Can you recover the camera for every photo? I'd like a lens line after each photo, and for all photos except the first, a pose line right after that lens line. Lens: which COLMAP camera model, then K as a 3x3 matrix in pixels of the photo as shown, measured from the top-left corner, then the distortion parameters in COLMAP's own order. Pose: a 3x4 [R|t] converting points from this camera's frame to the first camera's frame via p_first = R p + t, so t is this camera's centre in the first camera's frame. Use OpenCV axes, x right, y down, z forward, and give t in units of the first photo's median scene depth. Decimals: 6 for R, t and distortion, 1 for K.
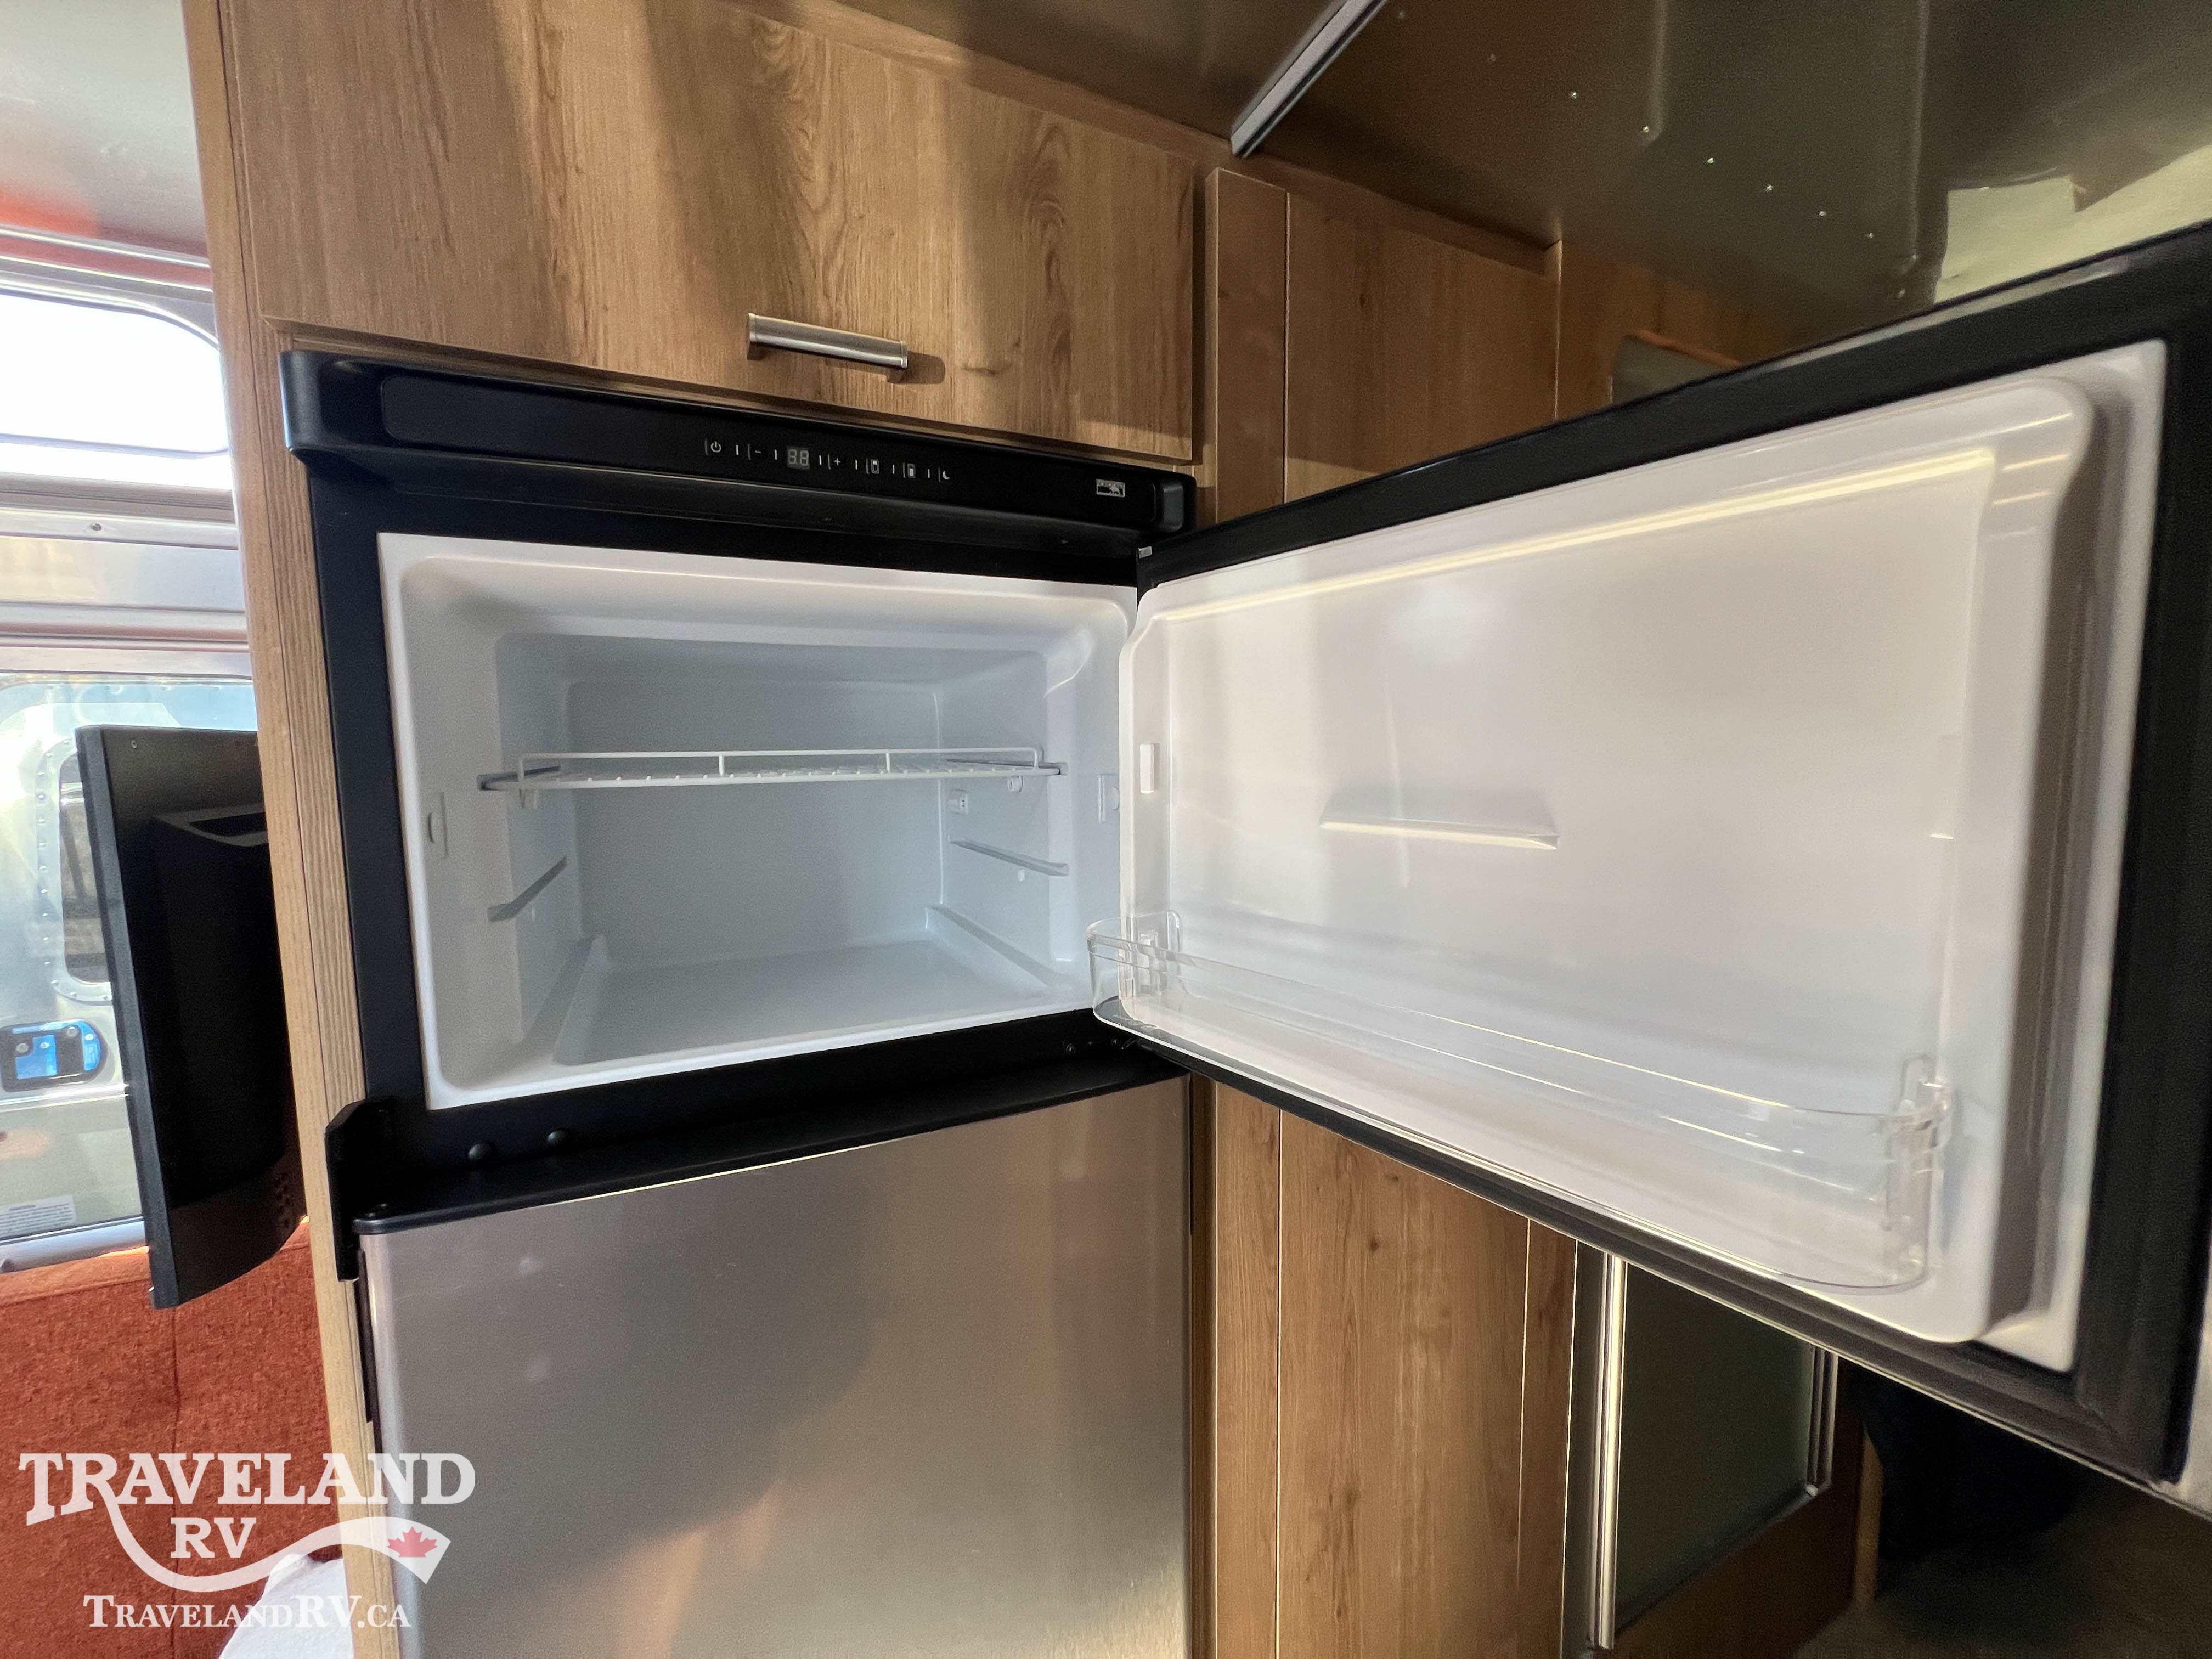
lens RADIAL K [[886.7, 0, 1103.4], [0, 886.7, 827.1], [0, 0, 1]] dist [-0.003855, 0.000486]
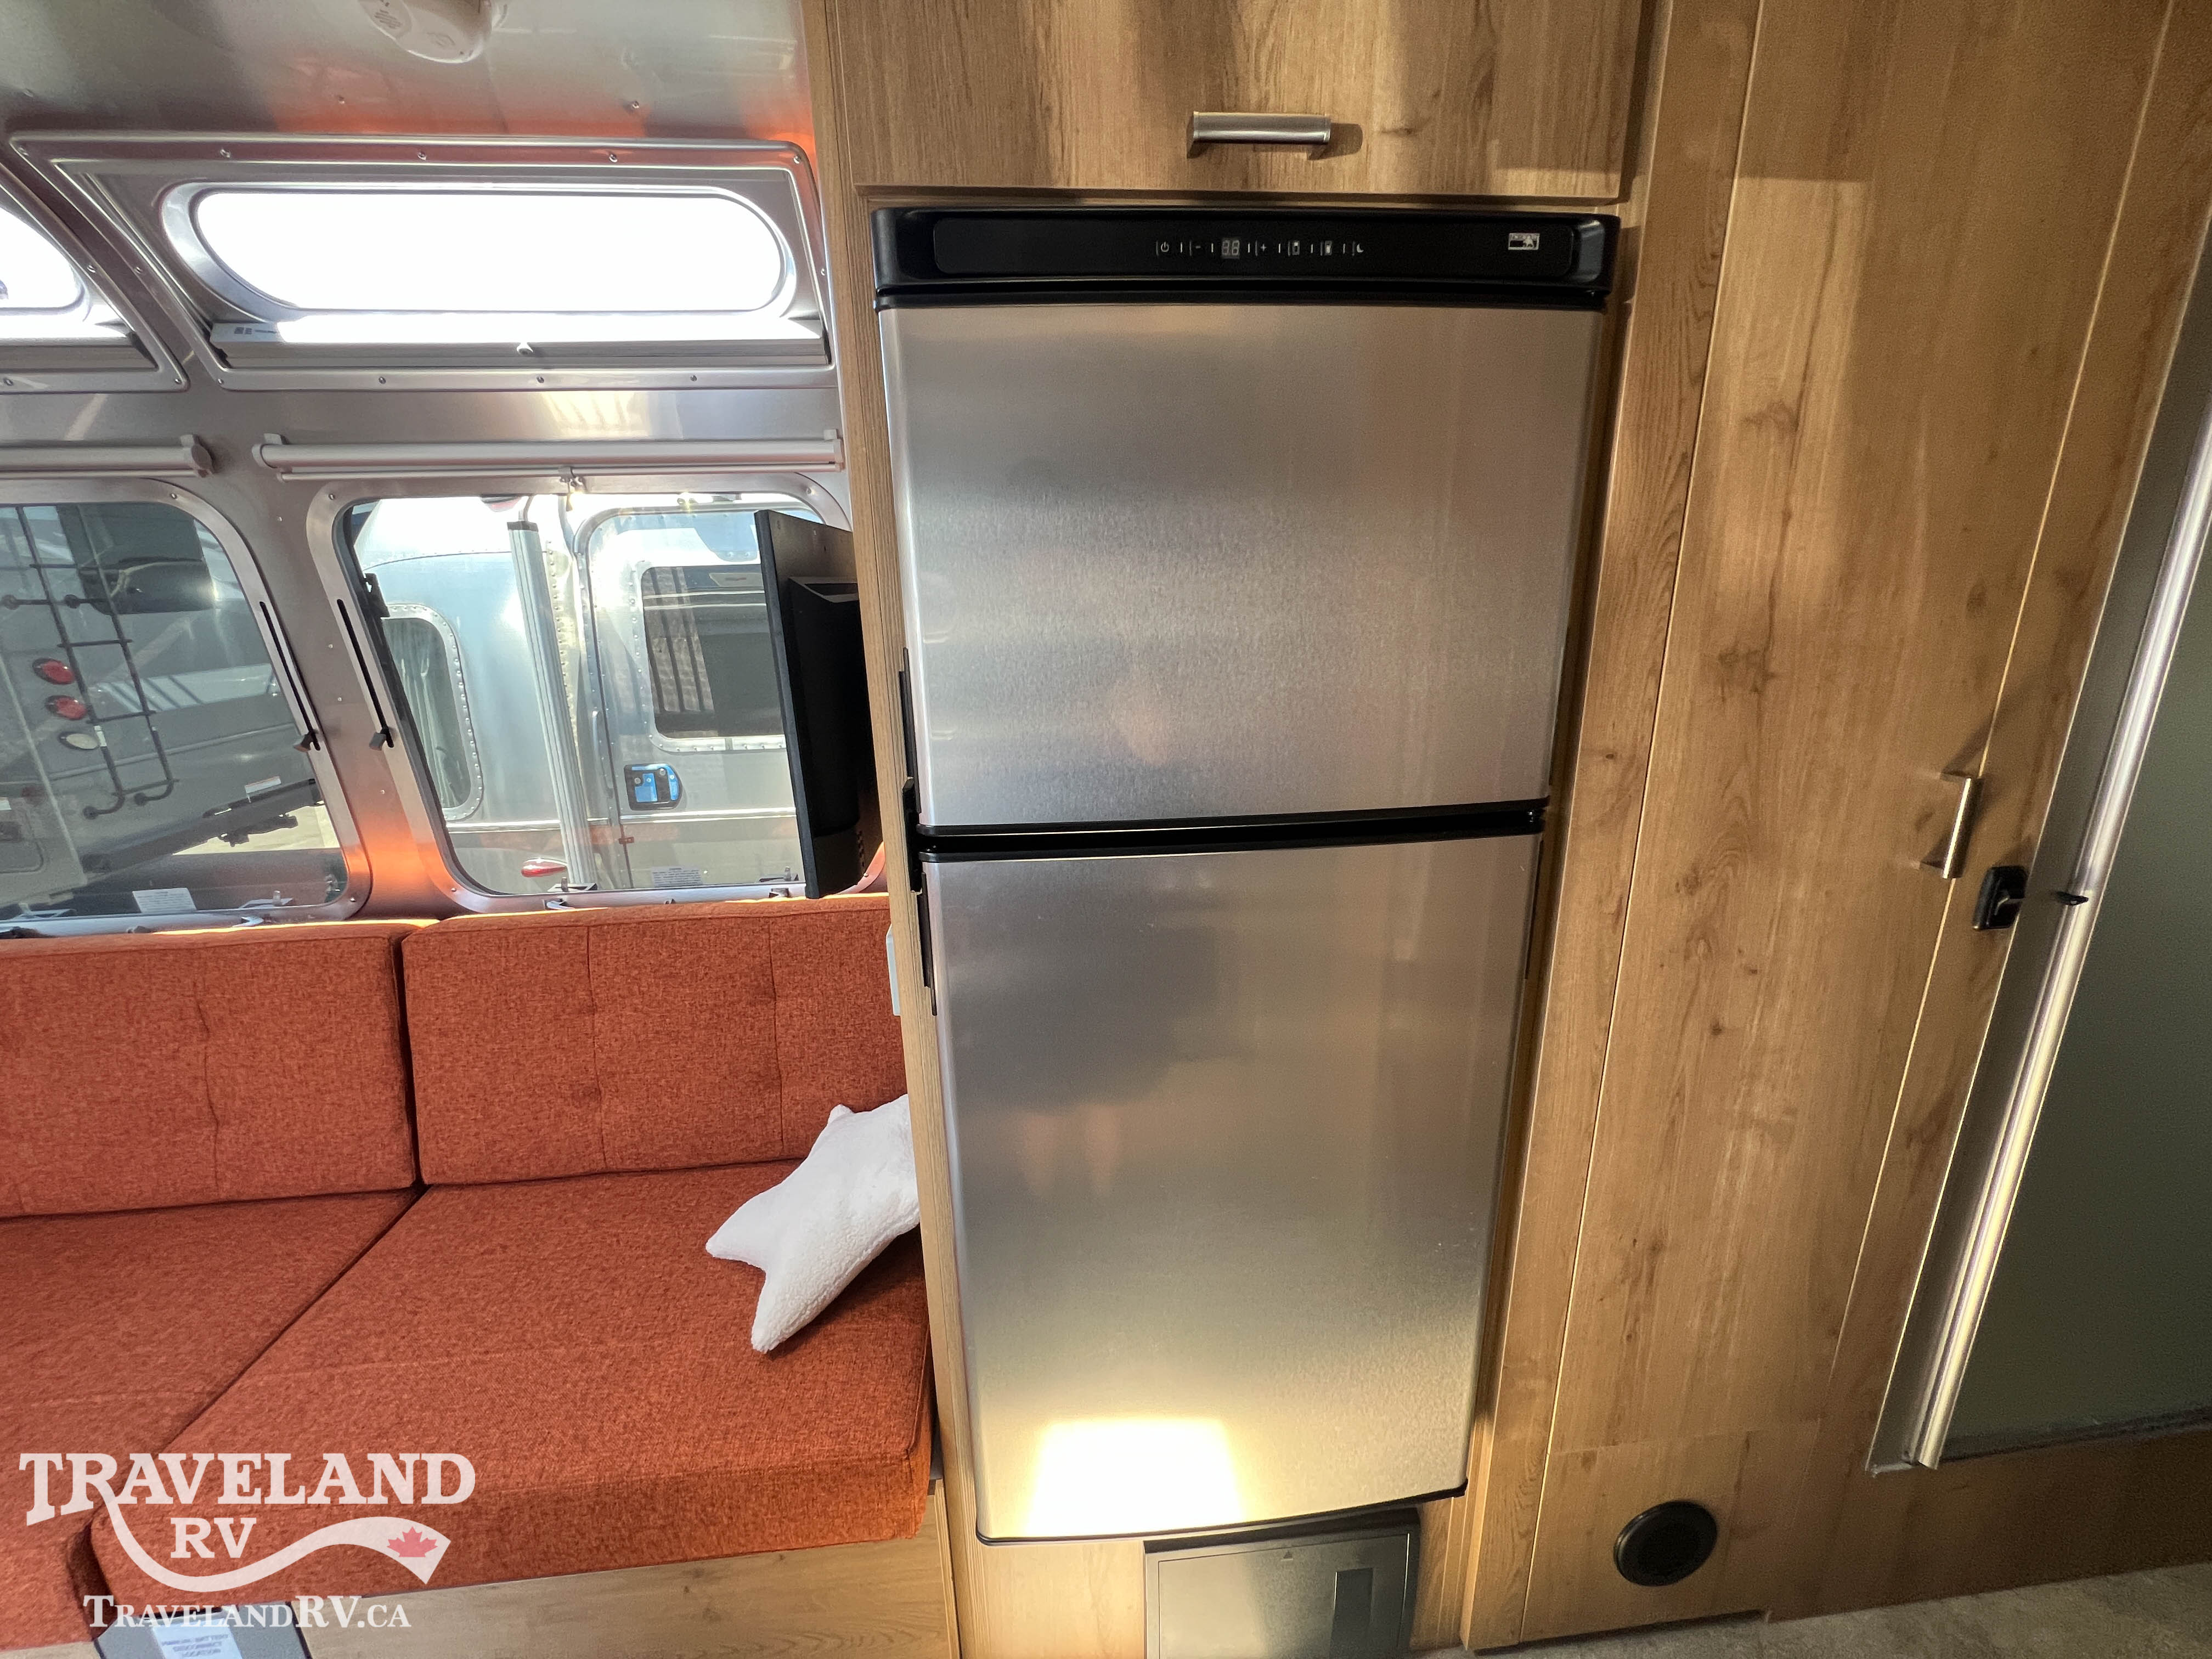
lens RADIAL K [[886.7, 0, 1103.4], [0, 886.7, 827.1], [0, 0, 1]] dist [-0.003855, 0.000486]
pose [[0.935319, 0.087050, -0.342929, -0.032568], [-0.020544, 0.980987, 0.192985, 0.075111], [0.353208, -0.173457, 0.919324, -0.180579]]
